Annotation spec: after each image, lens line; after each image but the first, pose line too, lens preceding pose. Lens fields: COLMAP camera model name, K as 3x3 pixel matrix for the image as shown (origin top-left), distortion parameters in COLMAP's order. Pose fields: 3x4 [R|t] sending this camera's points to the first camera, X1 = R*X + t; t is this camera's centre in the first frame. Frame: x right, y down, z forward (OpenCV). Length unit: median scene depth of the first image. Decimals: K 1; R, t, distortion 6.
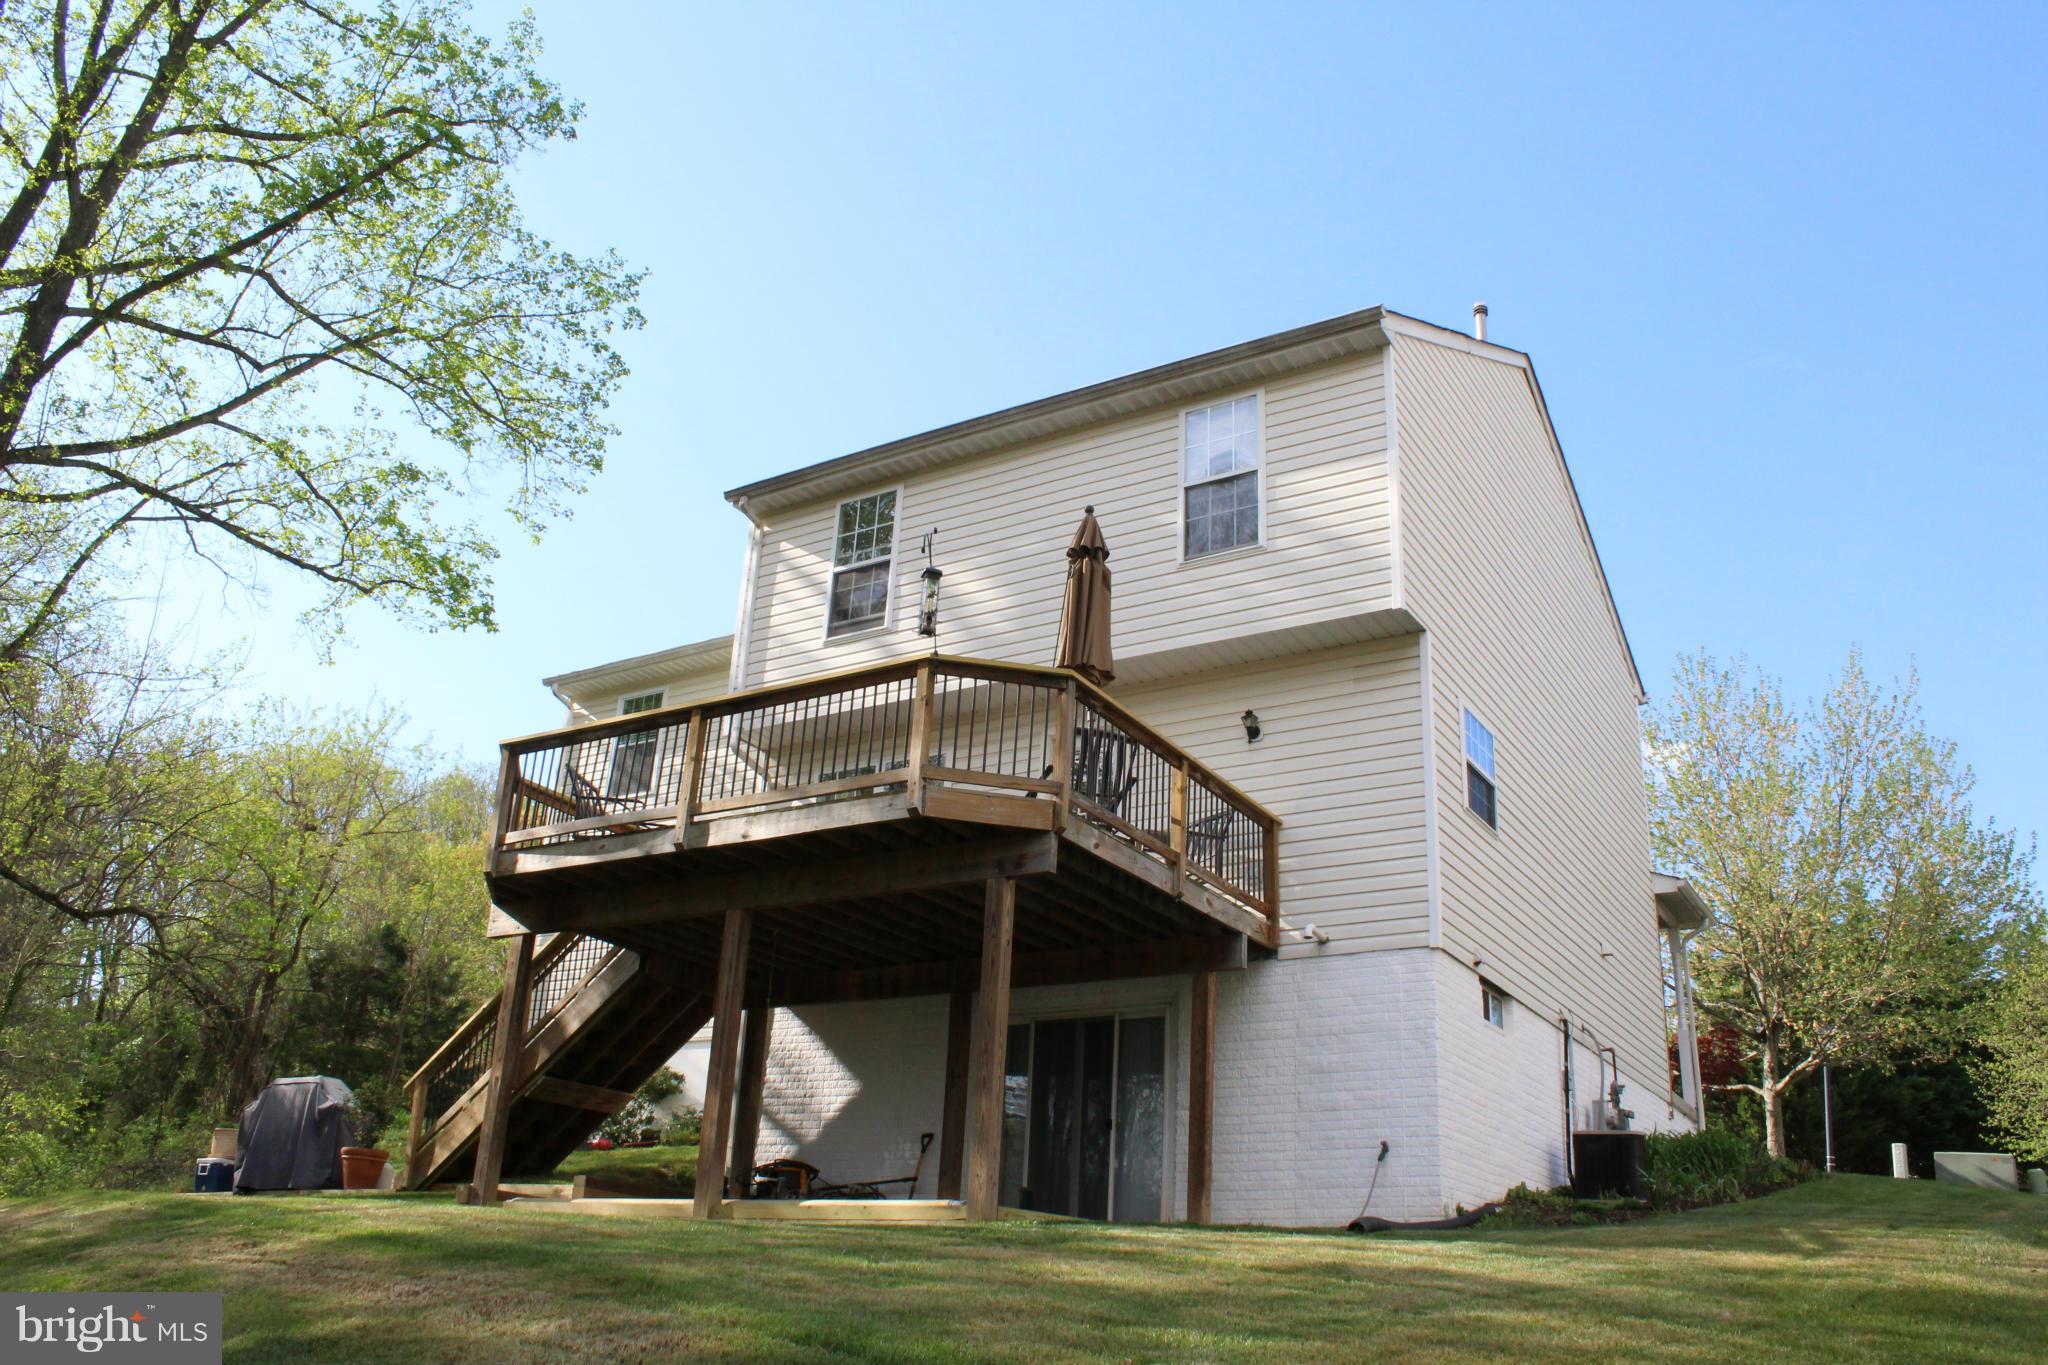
lens RADIAL K [[1703.7, 0, 1035.4], [0, 1703.7, 683.6], [0, 0, 1]] dist [-0.143526, 0.106126]
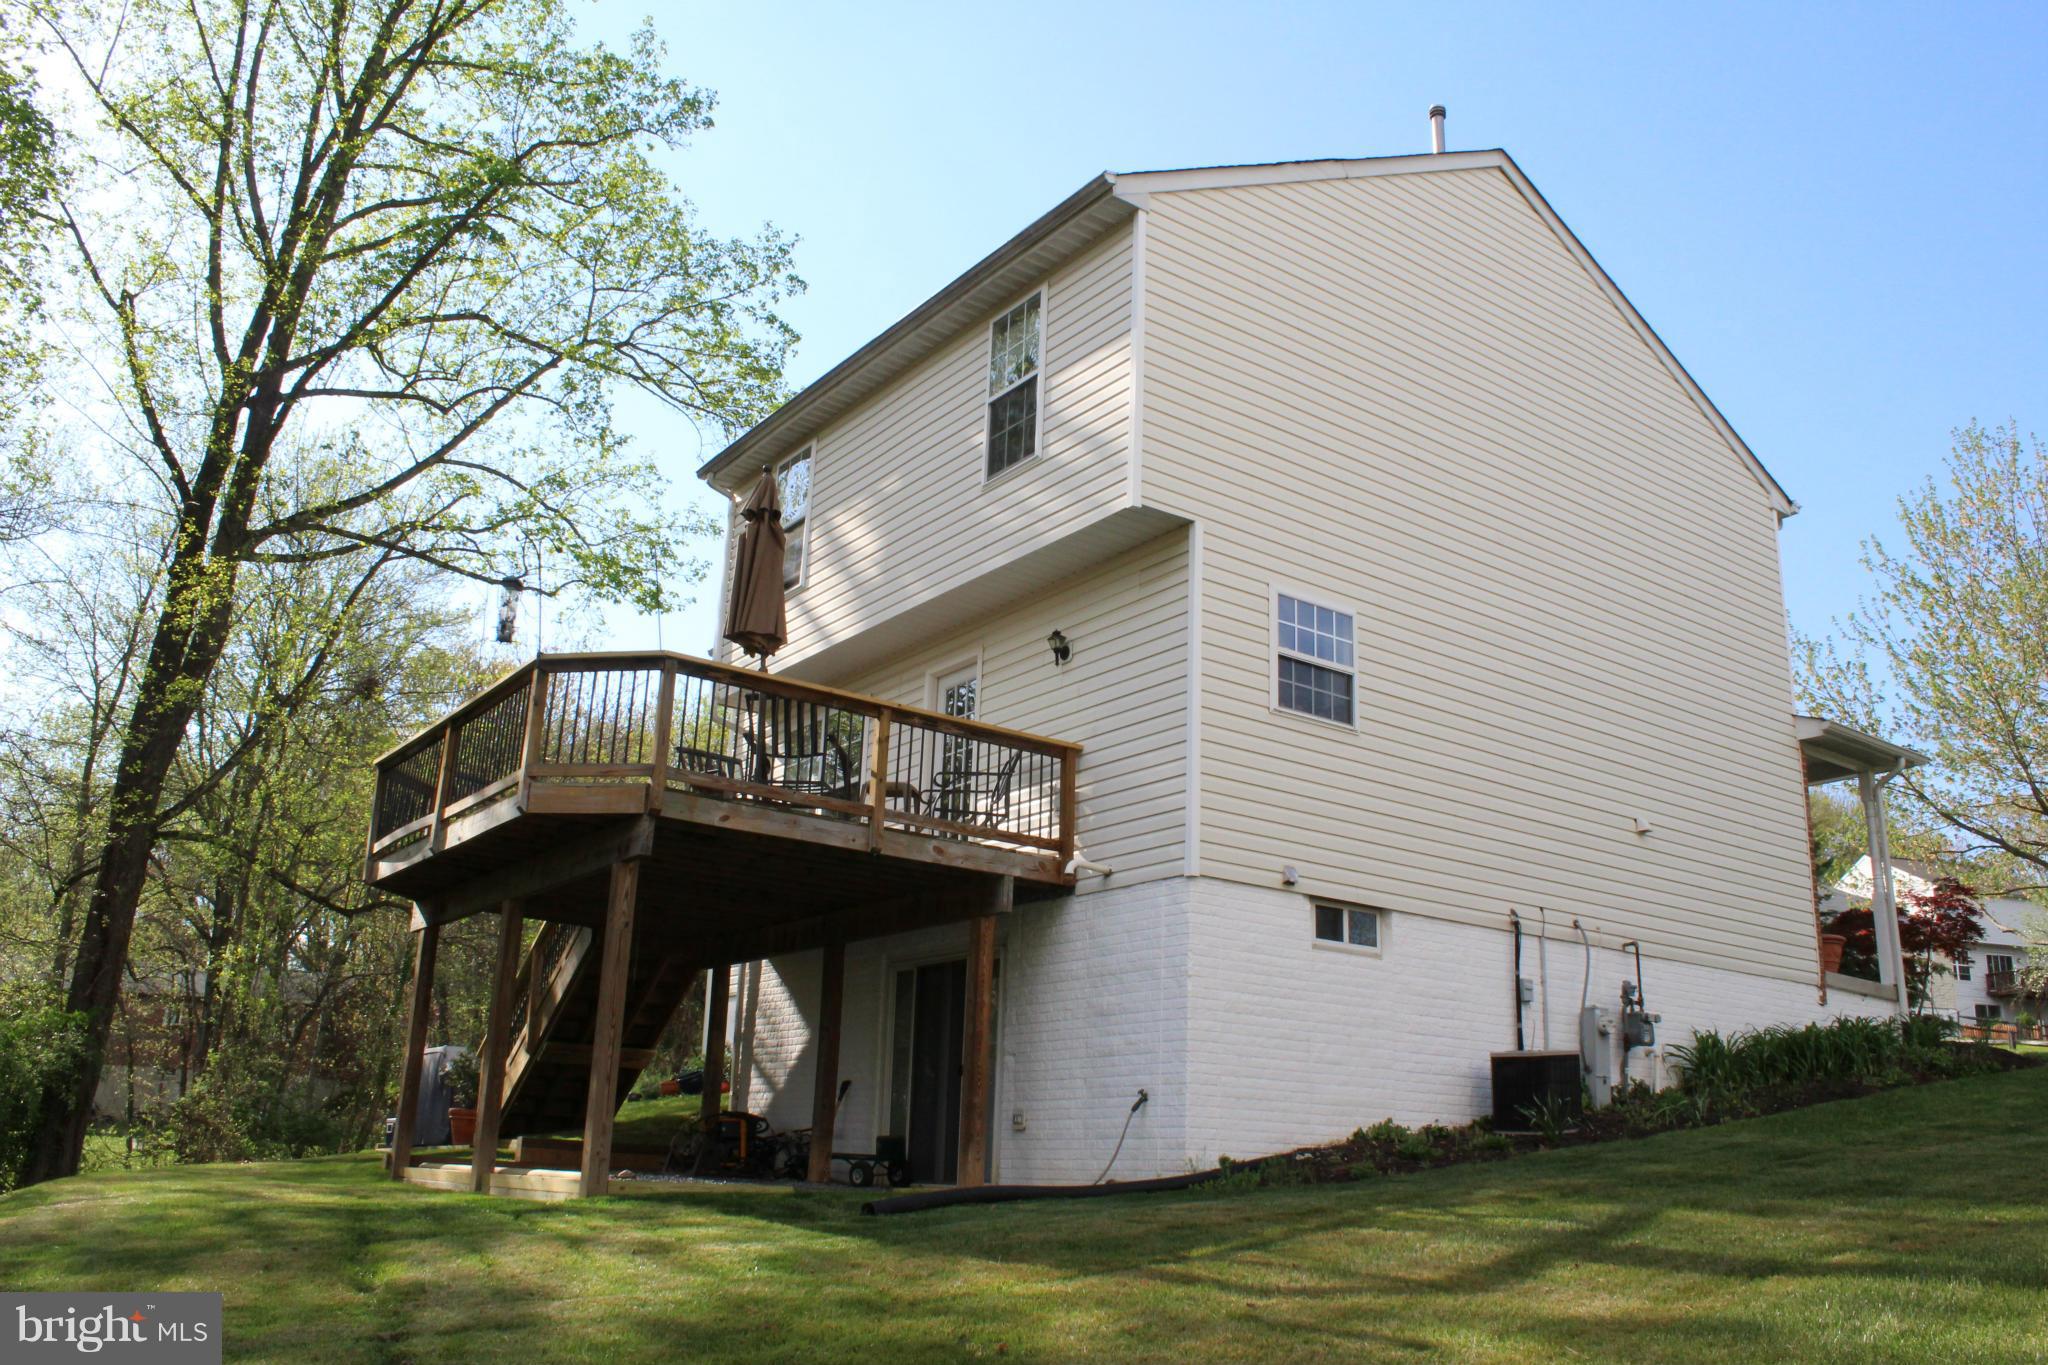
lens RADIAL K [[1703.7, 0, 1032.7], [0, 1703.7, 675.3], [0, 0, 1]] dist [-0.143526, 0.106126]
pose [[0.922870, -0.126677, -0.363681, 0.454795], [0.151948, 0.987512, 0.041609, -0.001247], [0.353868, -0.093660, 0.930594, 0.114114]]
